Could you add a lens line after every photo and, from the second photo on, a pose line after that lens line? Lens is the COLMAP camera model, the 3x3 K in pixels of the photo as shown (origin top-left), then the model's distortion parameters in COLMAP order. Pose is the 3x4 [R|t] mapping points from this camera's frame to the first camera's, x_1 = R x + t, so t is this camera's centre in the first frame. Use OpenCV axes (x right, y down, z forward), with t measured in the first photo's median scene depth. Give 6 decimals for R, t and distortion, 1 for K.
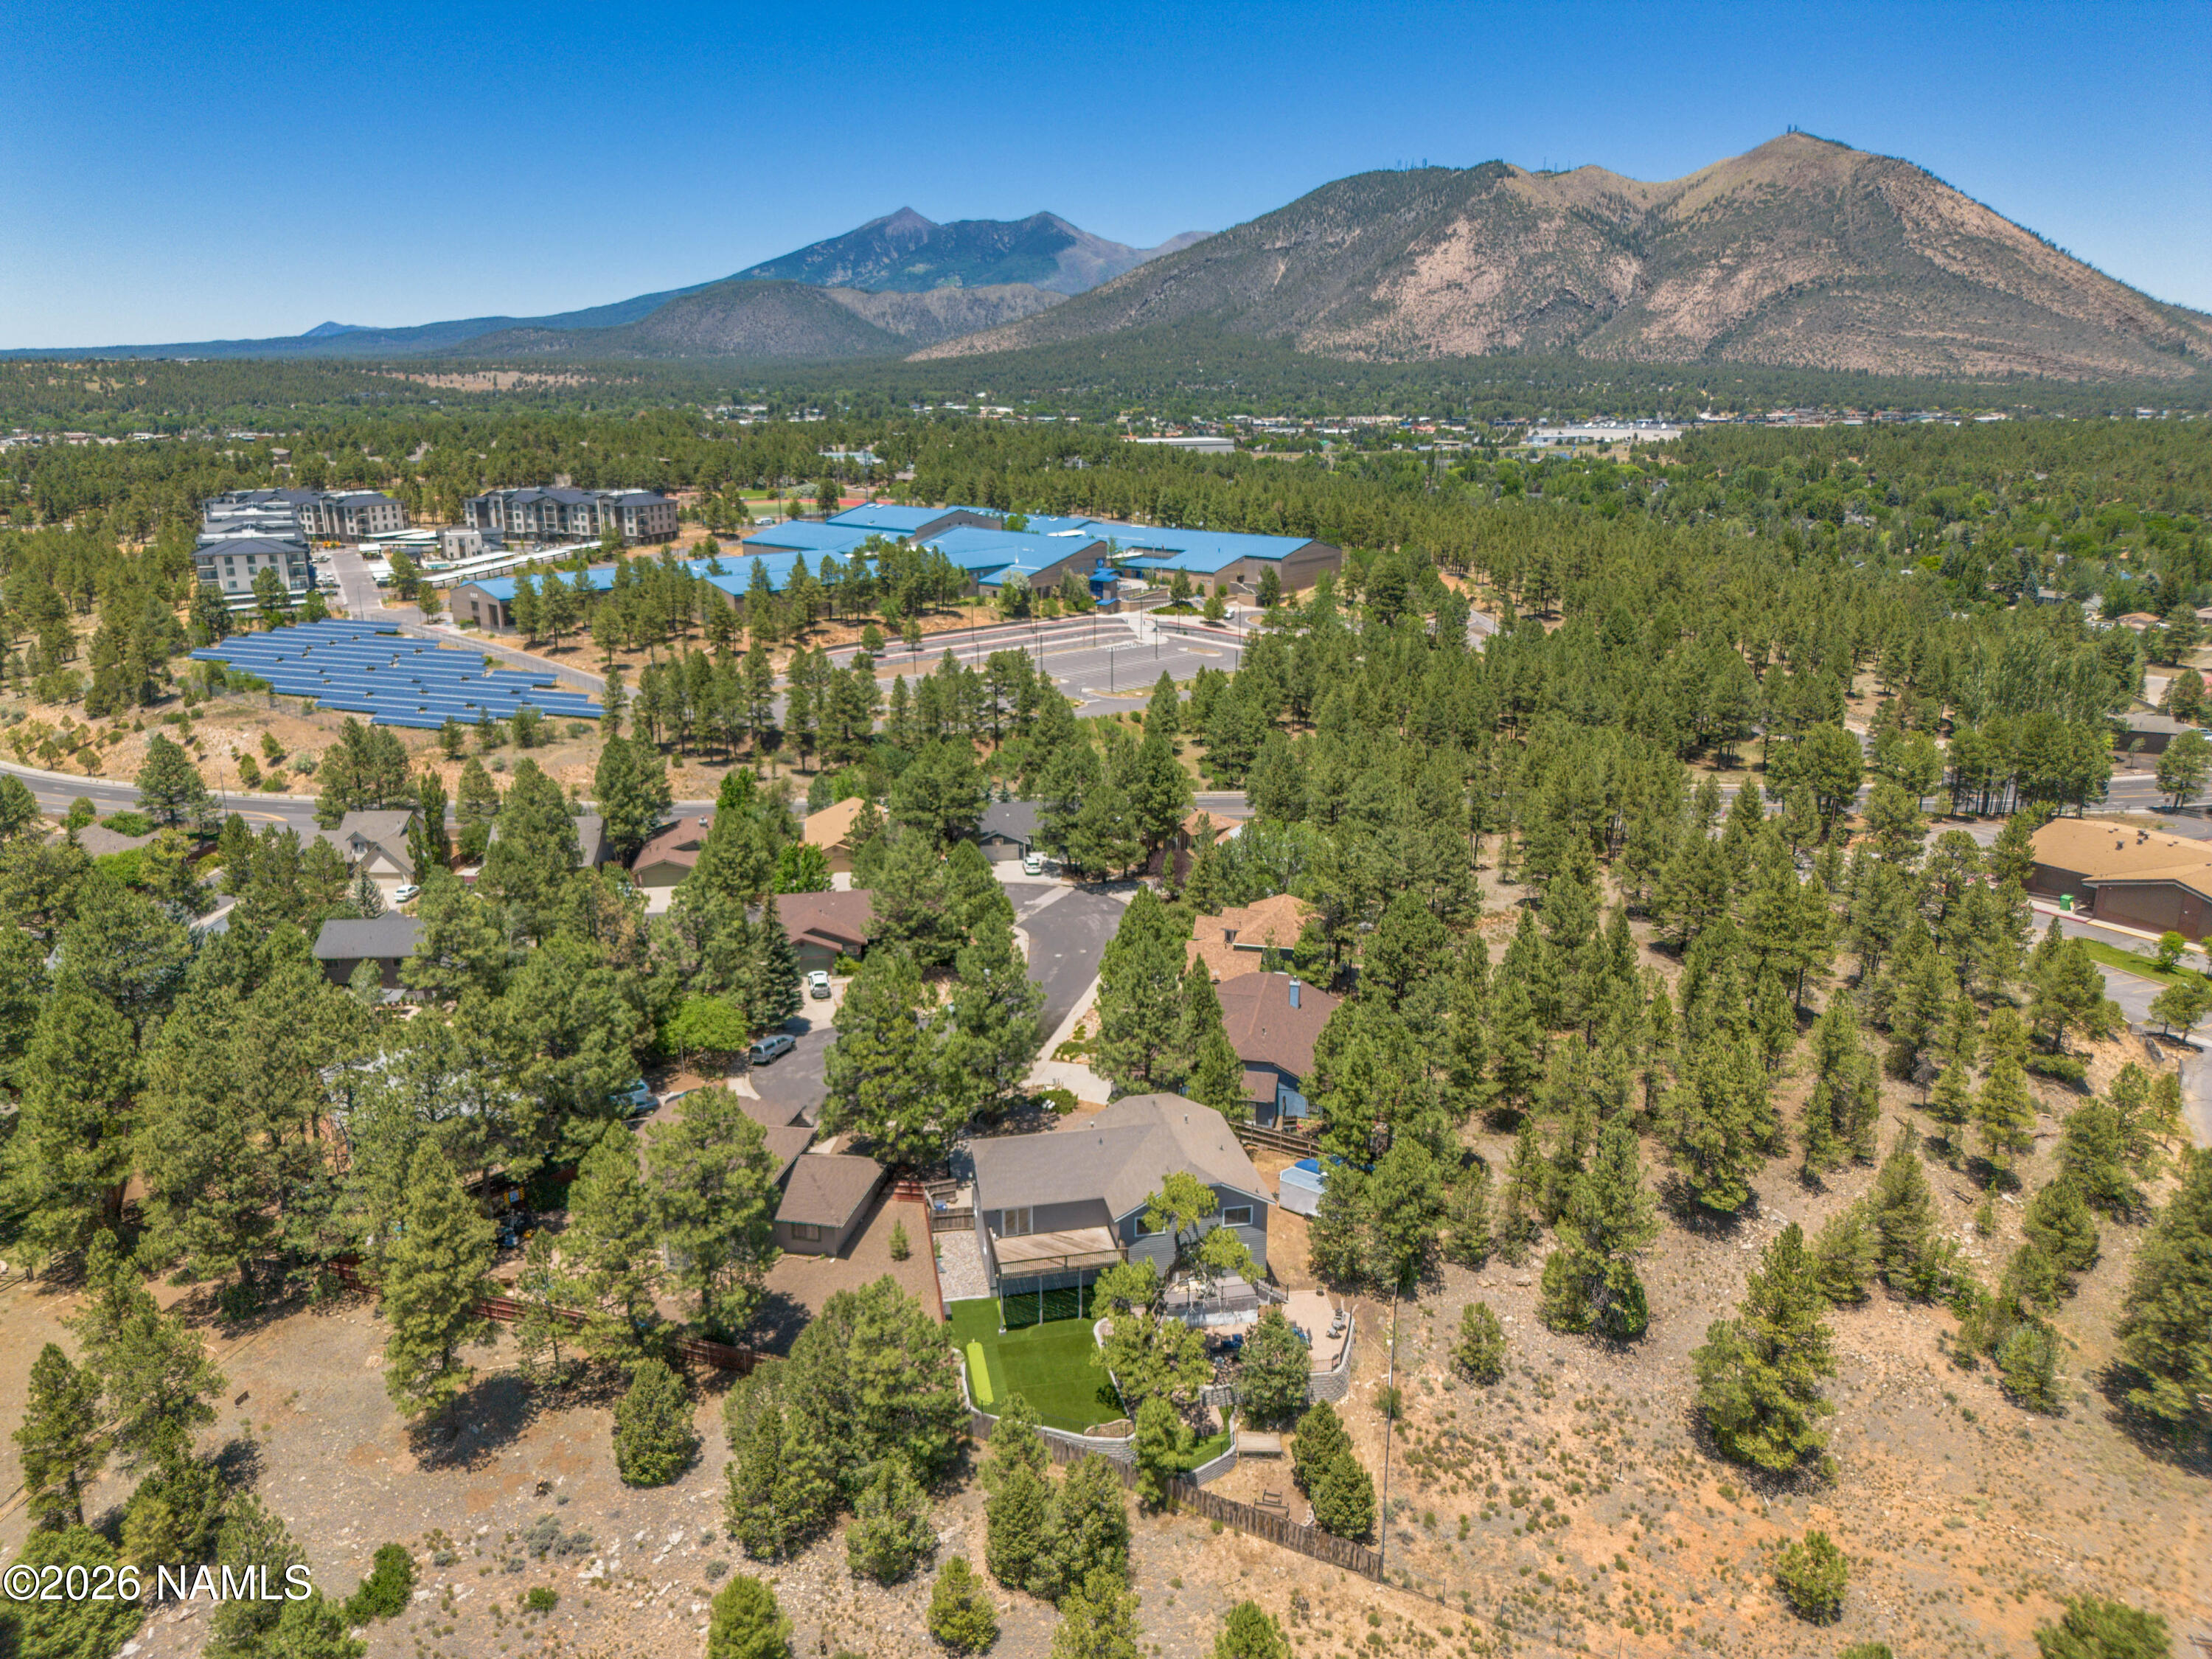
lens RADIAL K [[1573.1, 0, 1114.4], [0, 1573.1, 836.7], [0, 0, 1]] dist [0.052838, -0.038468]
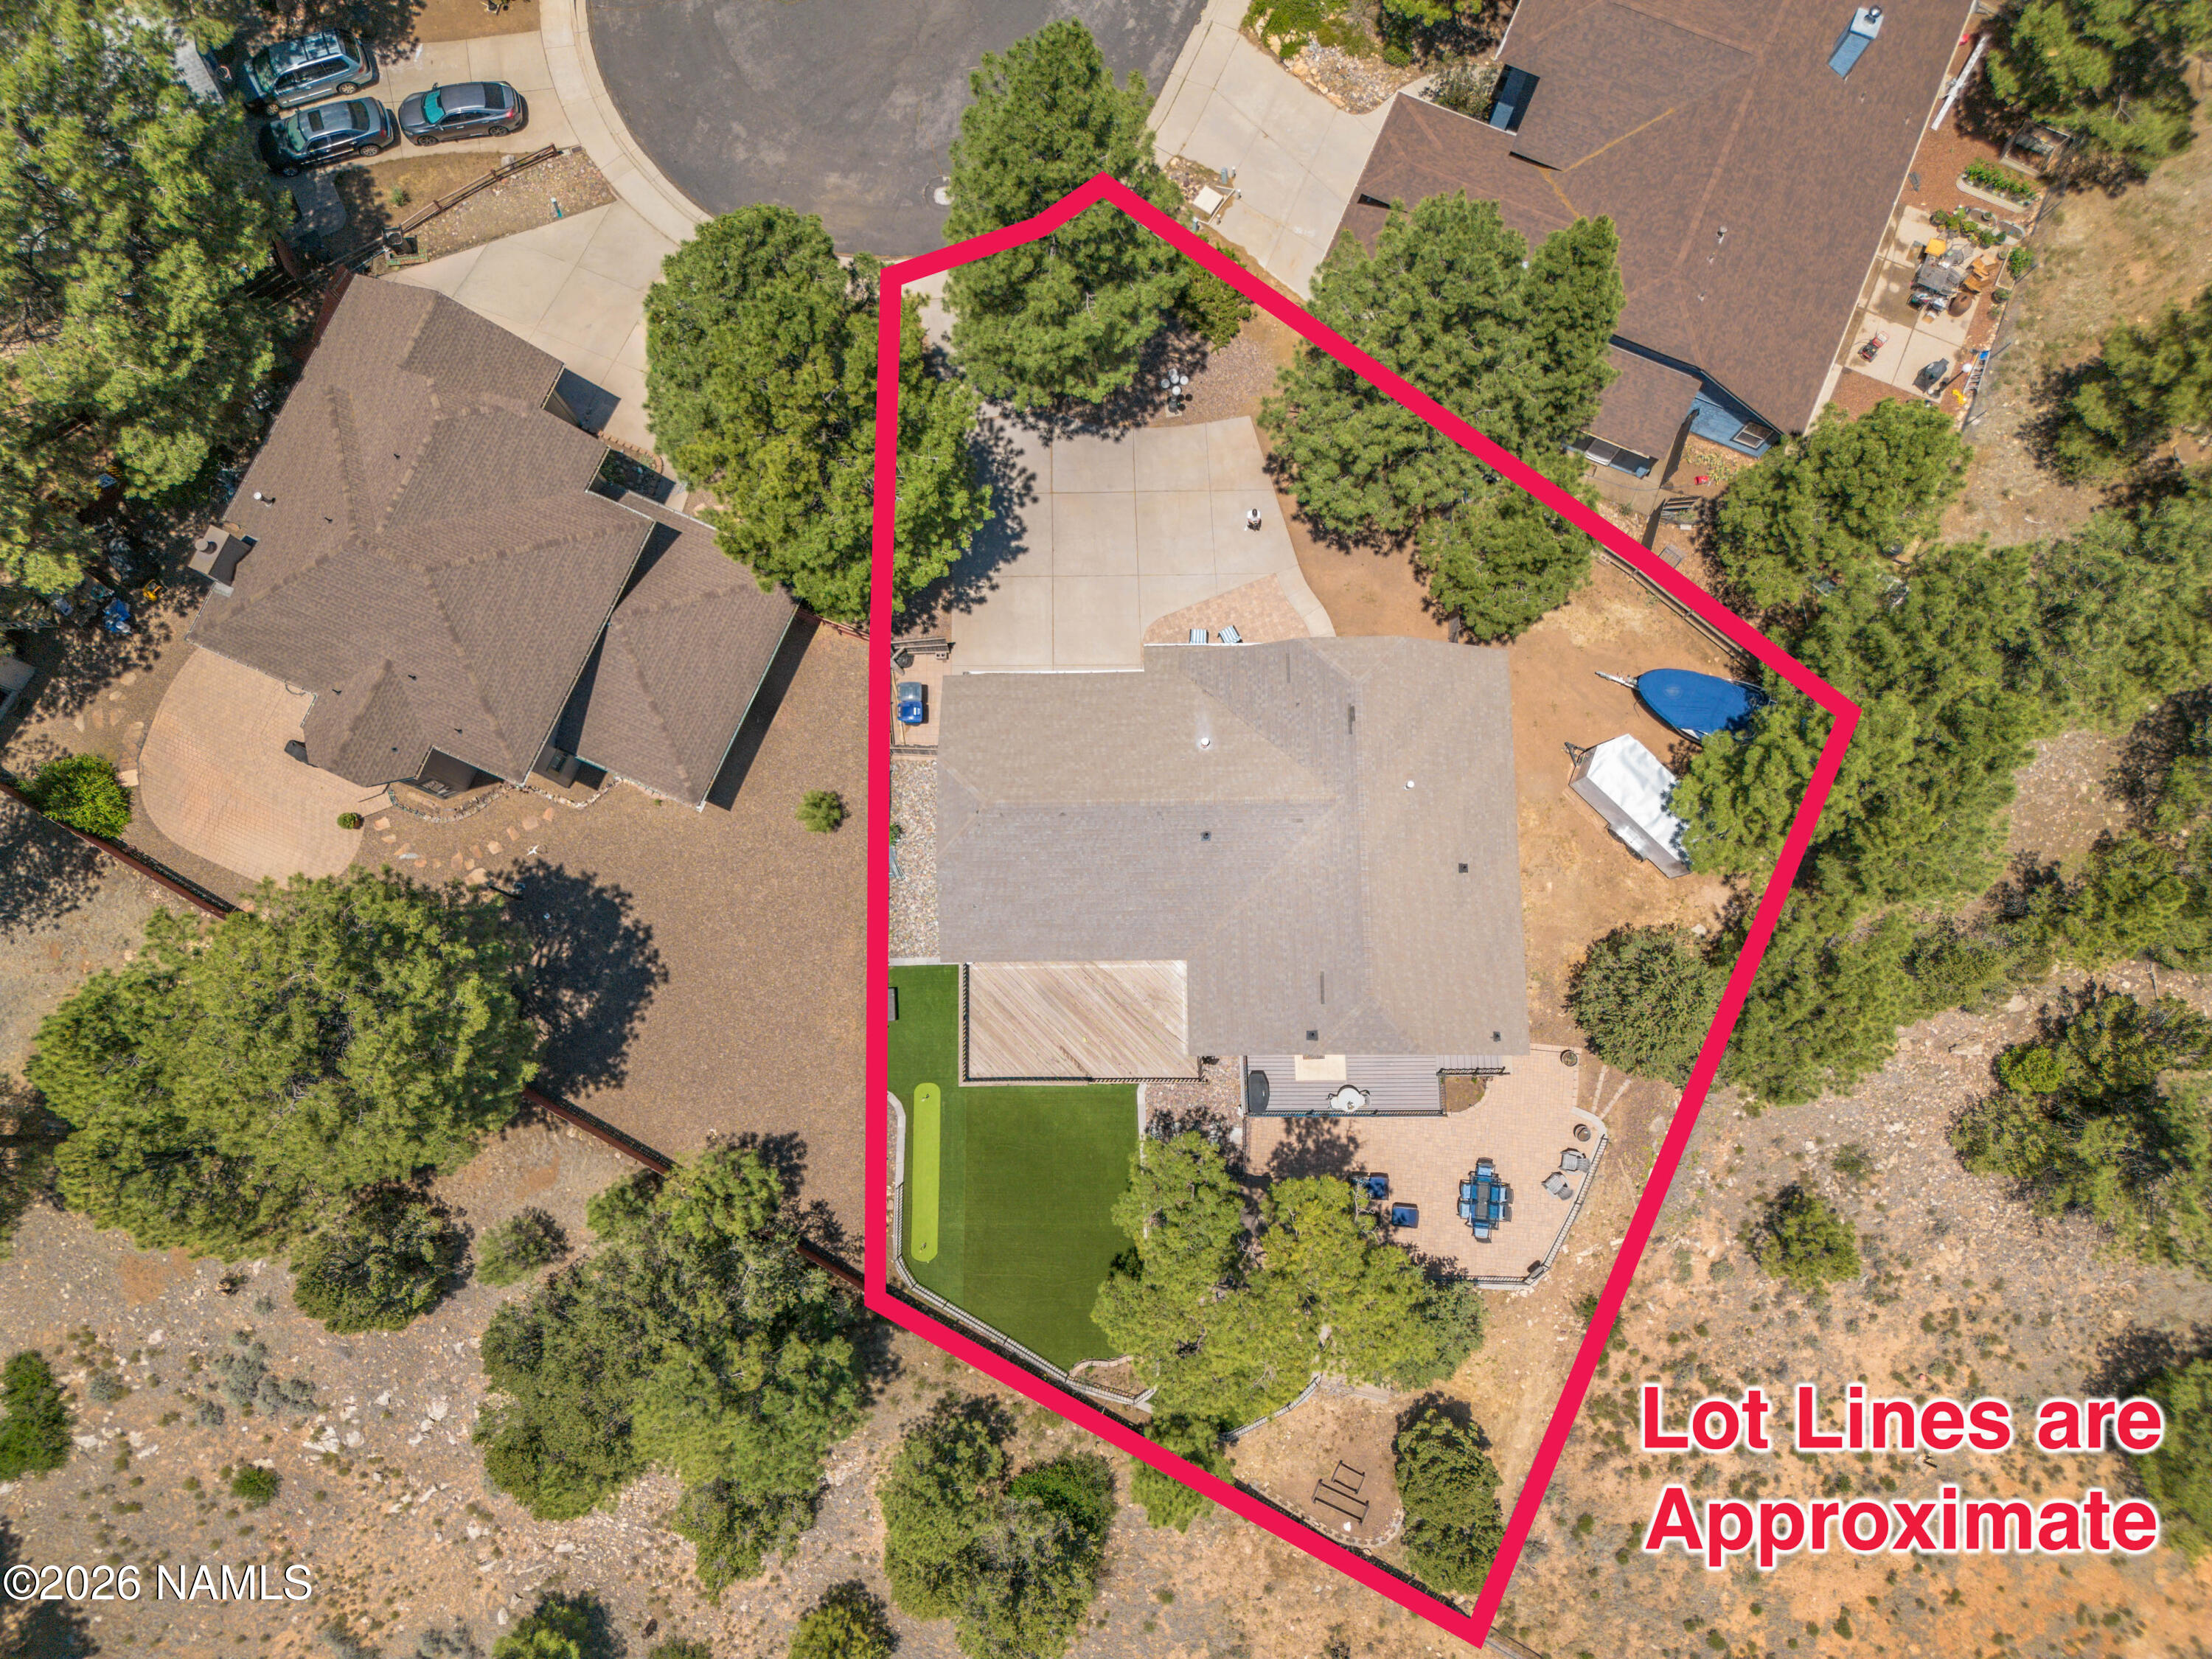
lens RADIAL K [[1569.3, 0, 1106.0], [0, 1569.3, 829.5], [0, 0, 1]] dist [0.096876, -0.098490]
pose [[0.978577, 0.203190, -0.033188, -0.022767], [-0.056144, 0.418458, 0.906499, -0.218698], [0.198079, -0.885216, 0.420901, 0.761955]]
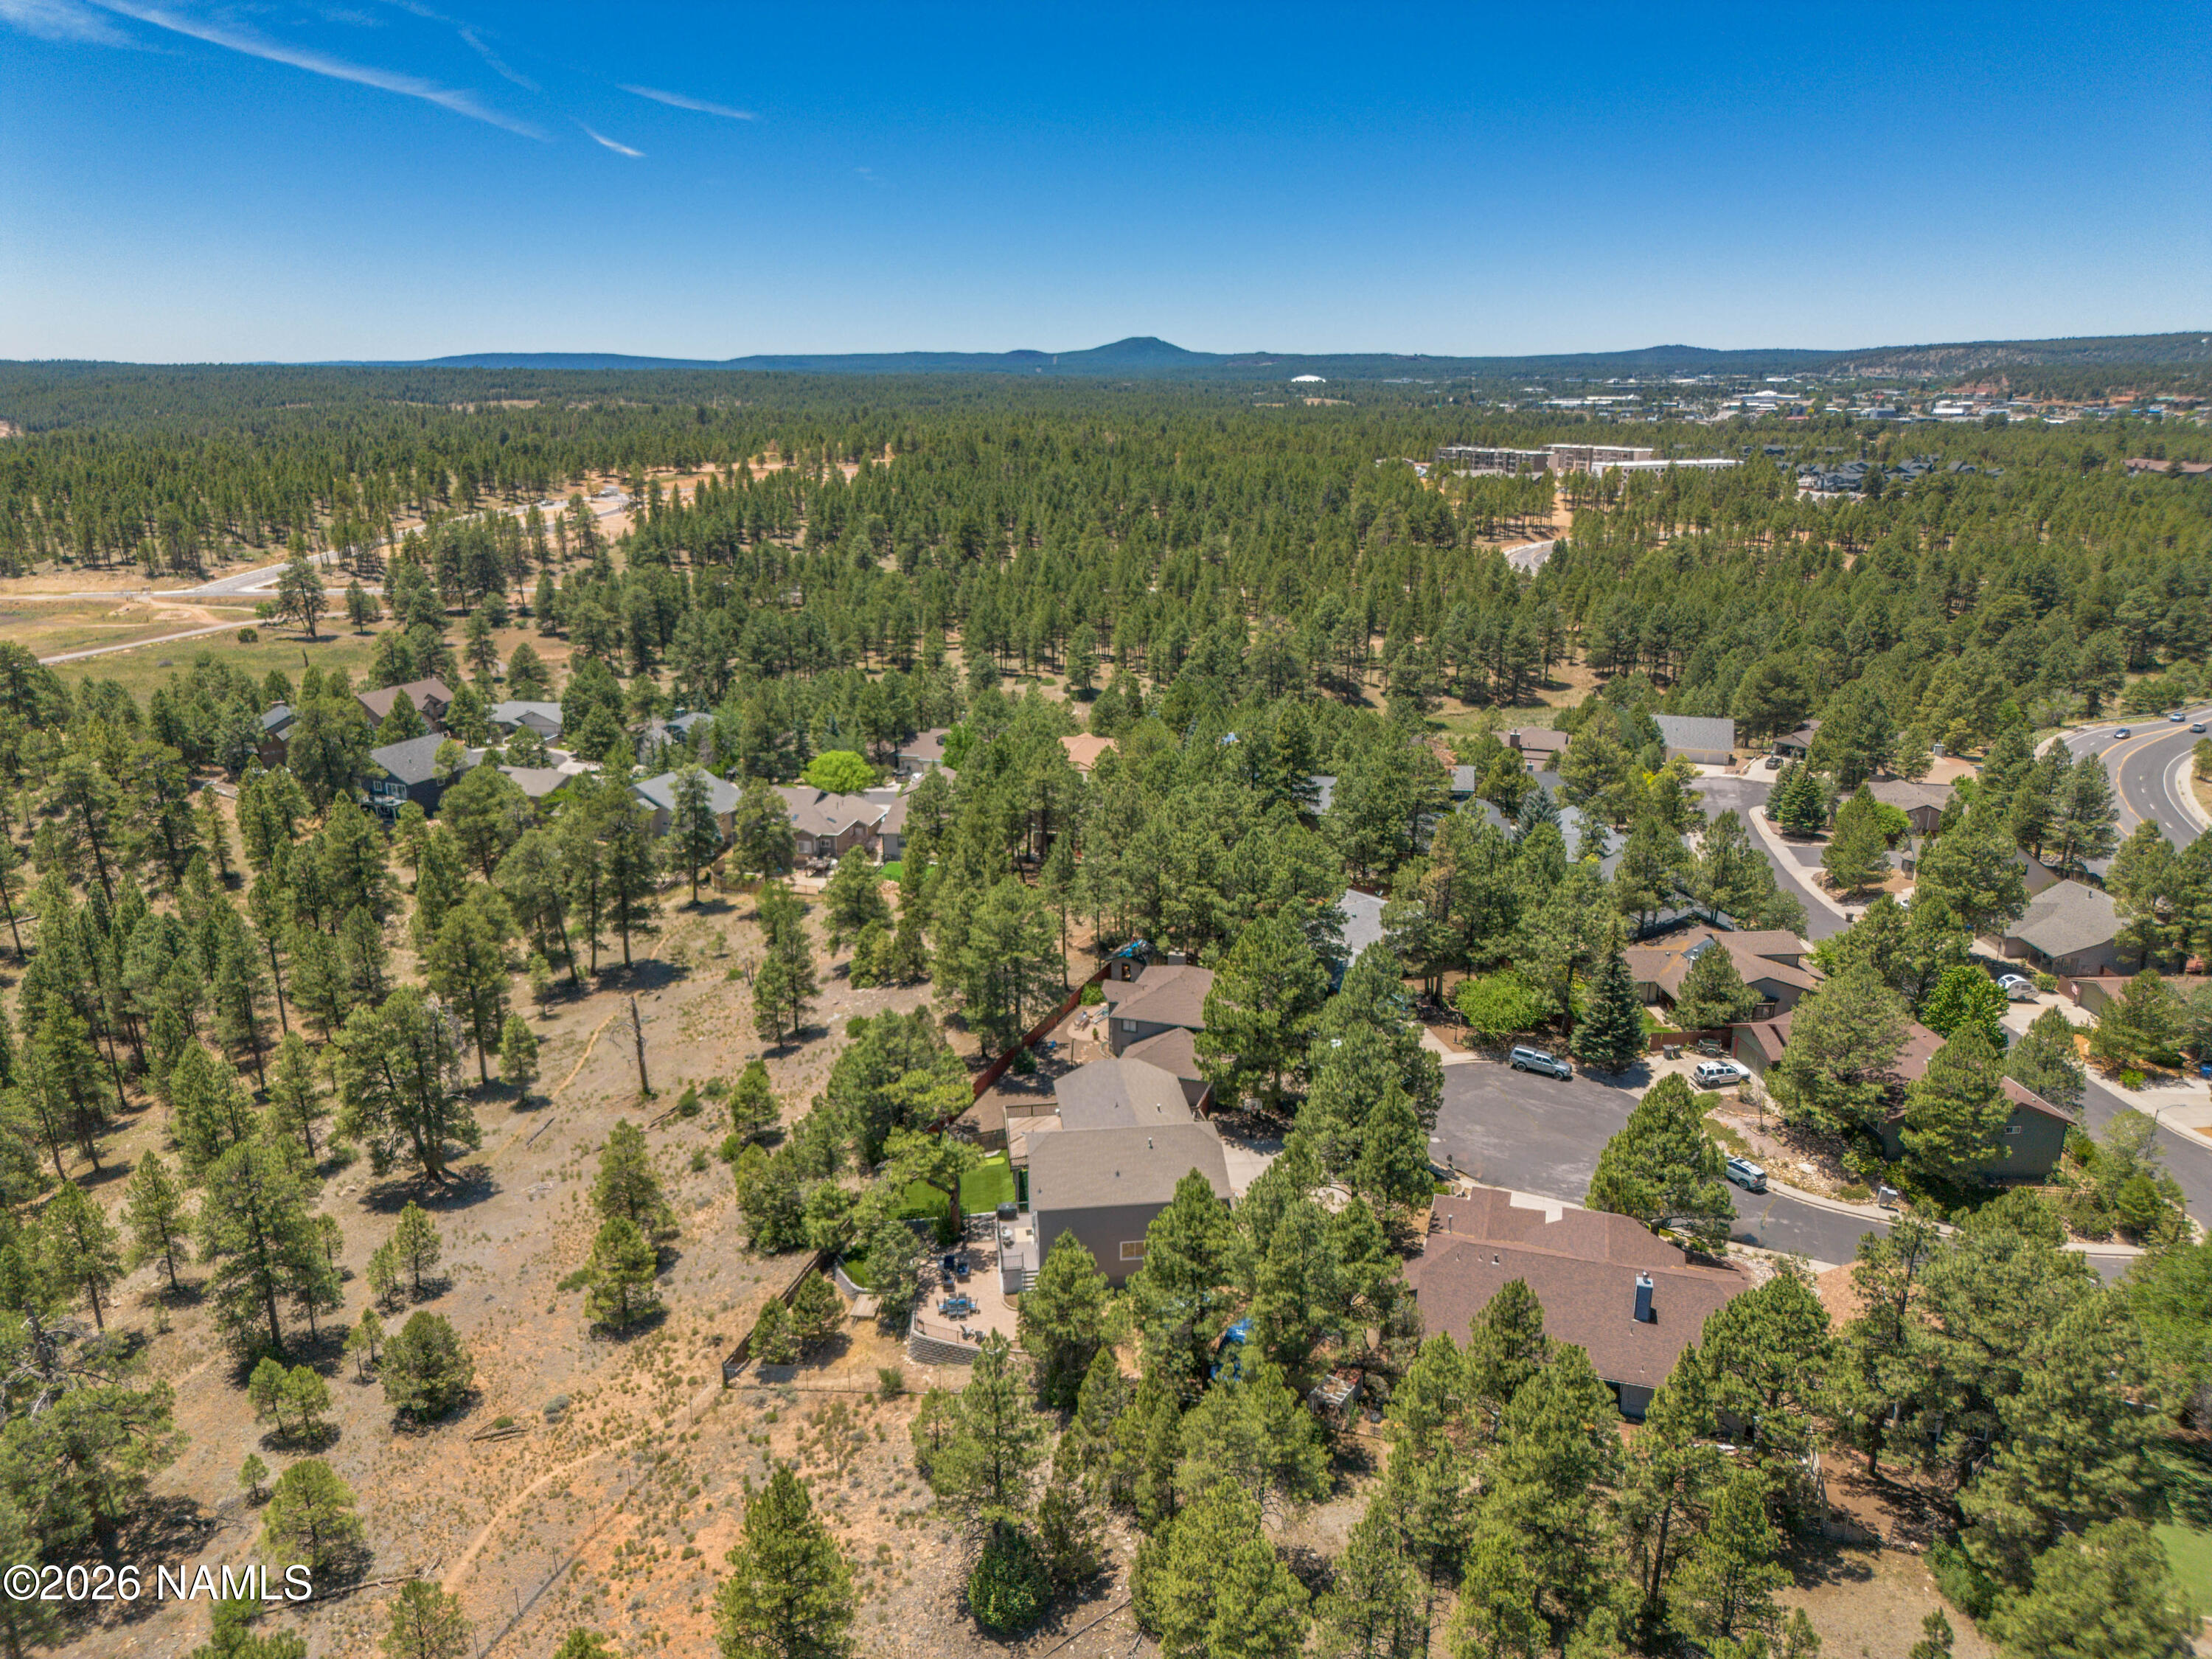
lens RADIAL K [[1573.1, 0, 1114.4], [0, 1573.1, 836.7], [0, 0, 1]] dist [0.052838, -0.038468]
pose [[-0.091860, 0.282487, -0.954863, 0.916474], [-0.275897, 0.914155, 0.296986, -0.278654], [0.956788, 0.290725, -0.006037, 0.908258]]
